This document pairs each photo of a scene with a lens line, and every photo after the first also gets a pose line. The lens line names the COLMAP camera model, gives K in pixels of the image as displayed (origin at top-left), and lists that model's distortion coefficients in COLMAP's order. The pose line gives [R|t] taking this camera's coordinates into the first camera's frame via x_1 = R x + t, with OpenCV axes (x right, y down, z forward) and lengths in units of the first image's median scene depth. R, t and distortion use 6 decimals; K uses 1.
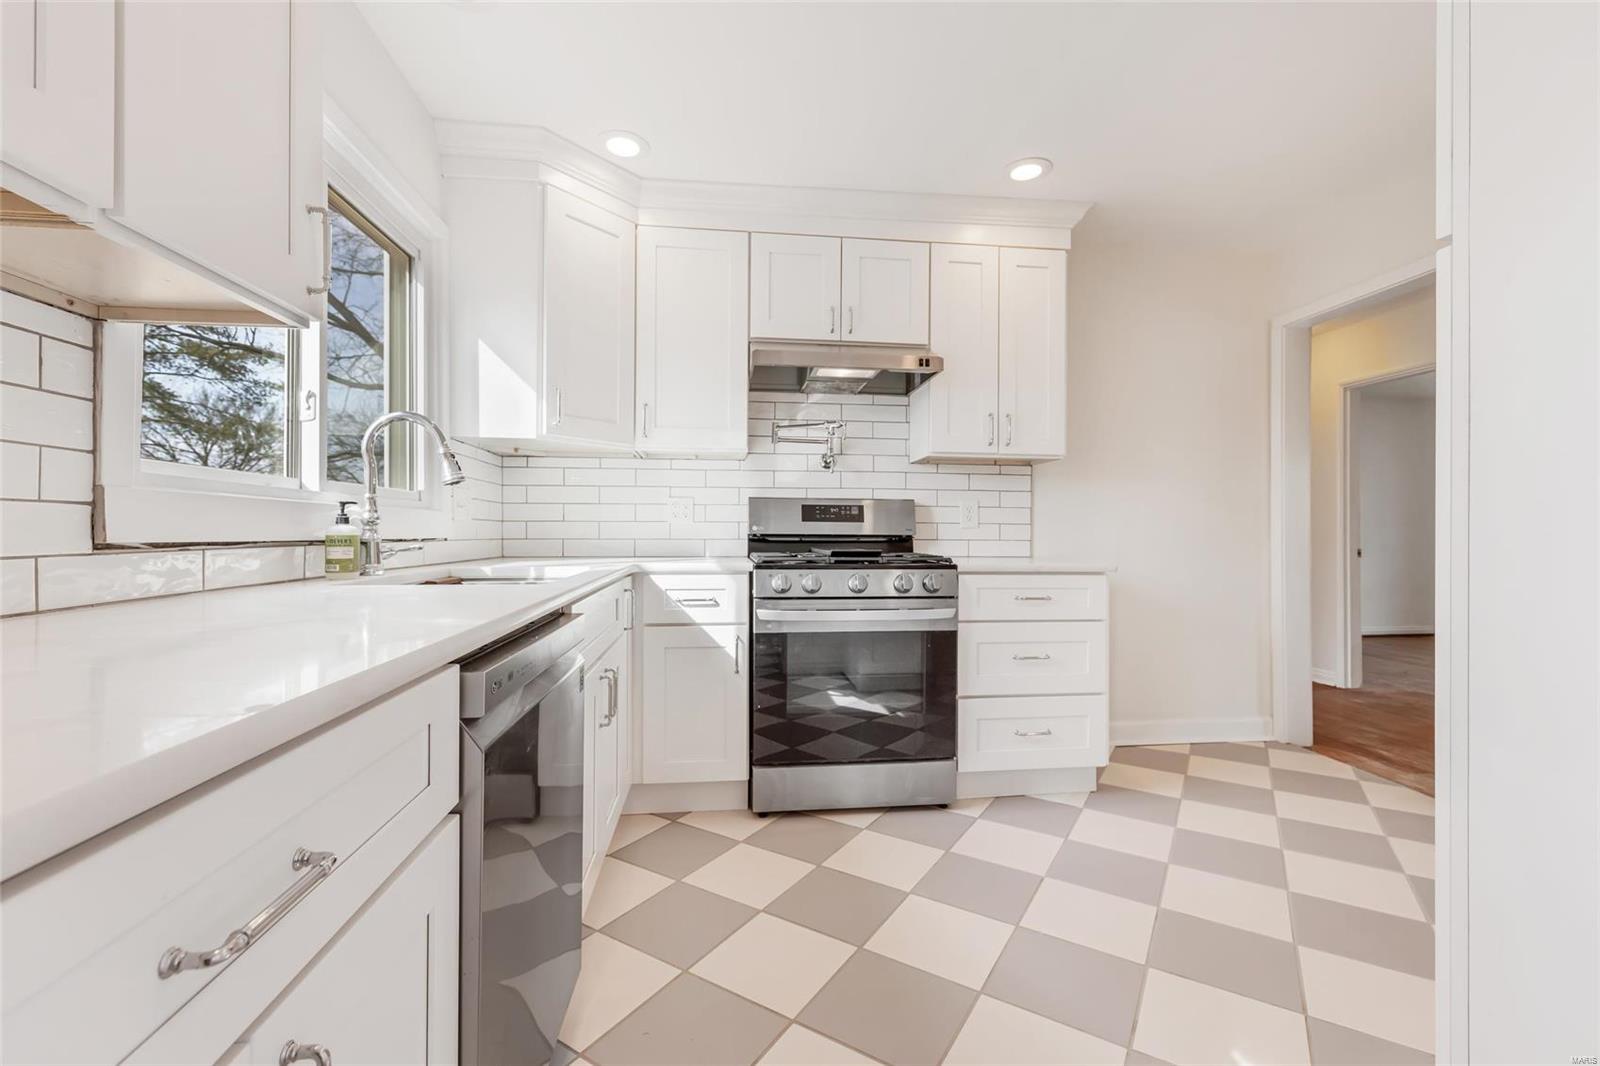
lens RADIAL K [[670.0, 0, 800.5], [0, 670.0, 529.3], [0, 0, 1]] dist [0.002706, -0.000265]
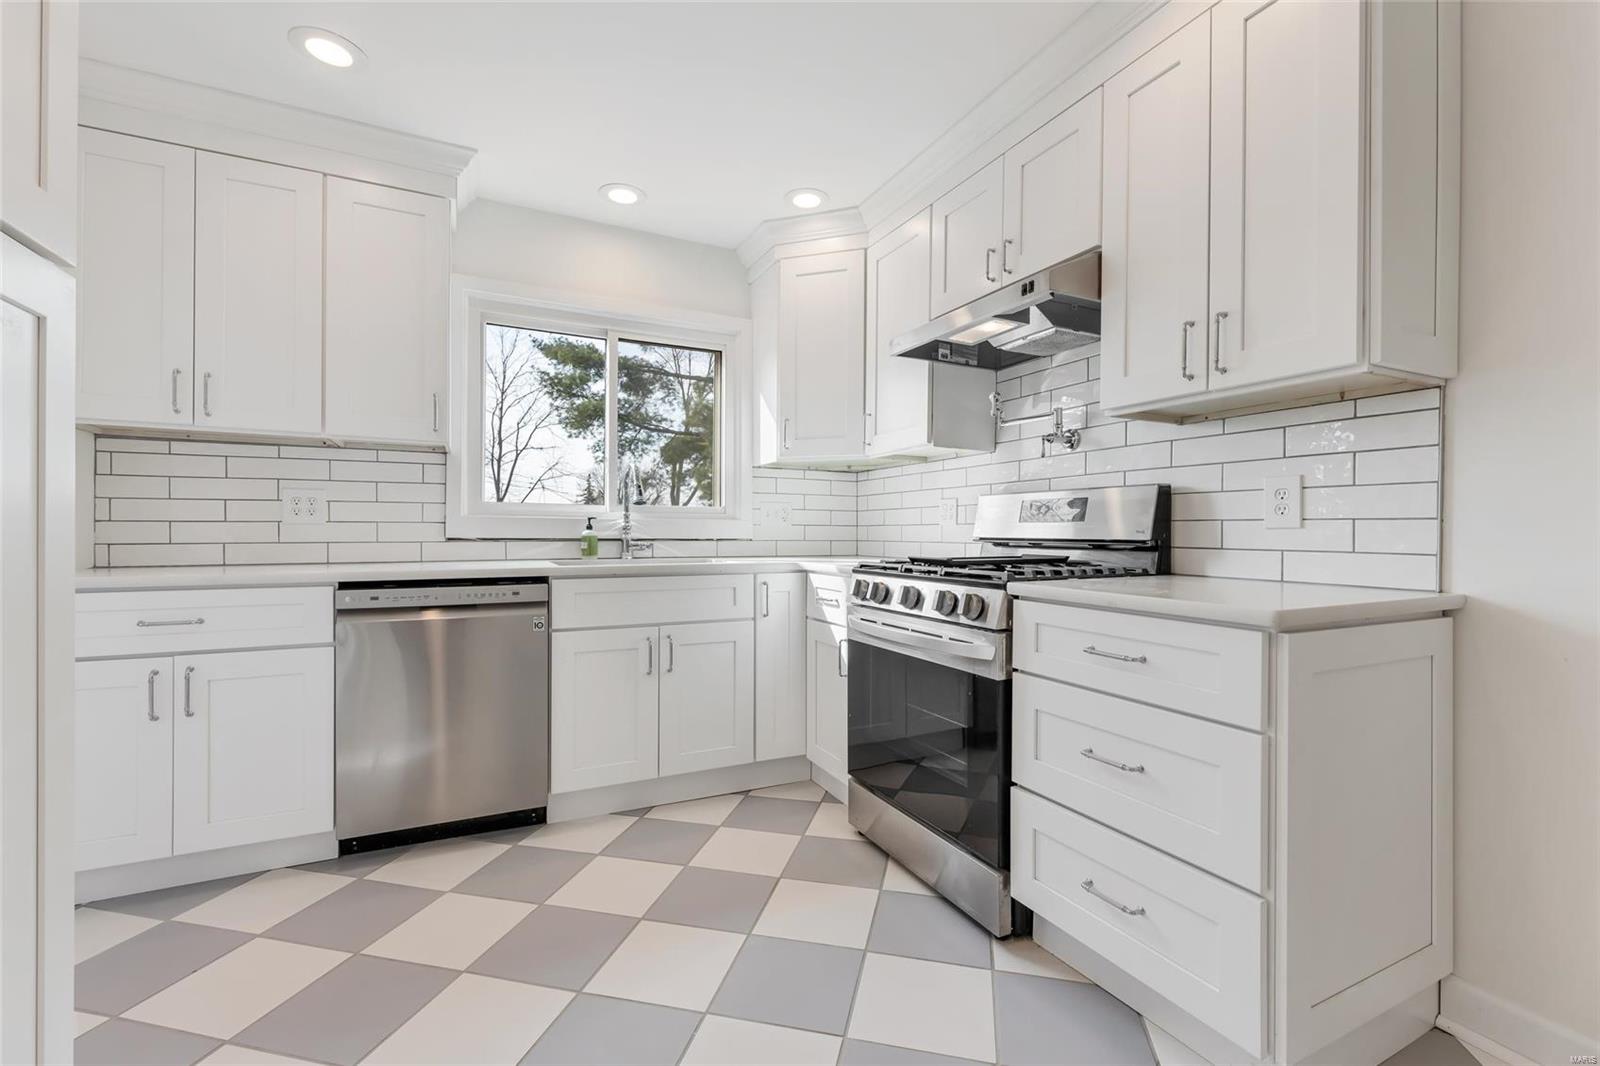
lens RADIAL K [[670.0, 0, 792.6], [0, 670.0, 532.4], [0, 0, 1]] dist [0.002706, -0.000265]
pose [[0.343283, -0.002967, -0.939227, 0.822047], [0.000496, 0.999995, -0.002978, 0.003757], [0.939232, 0.000556, 0.343283, 0.593262]]
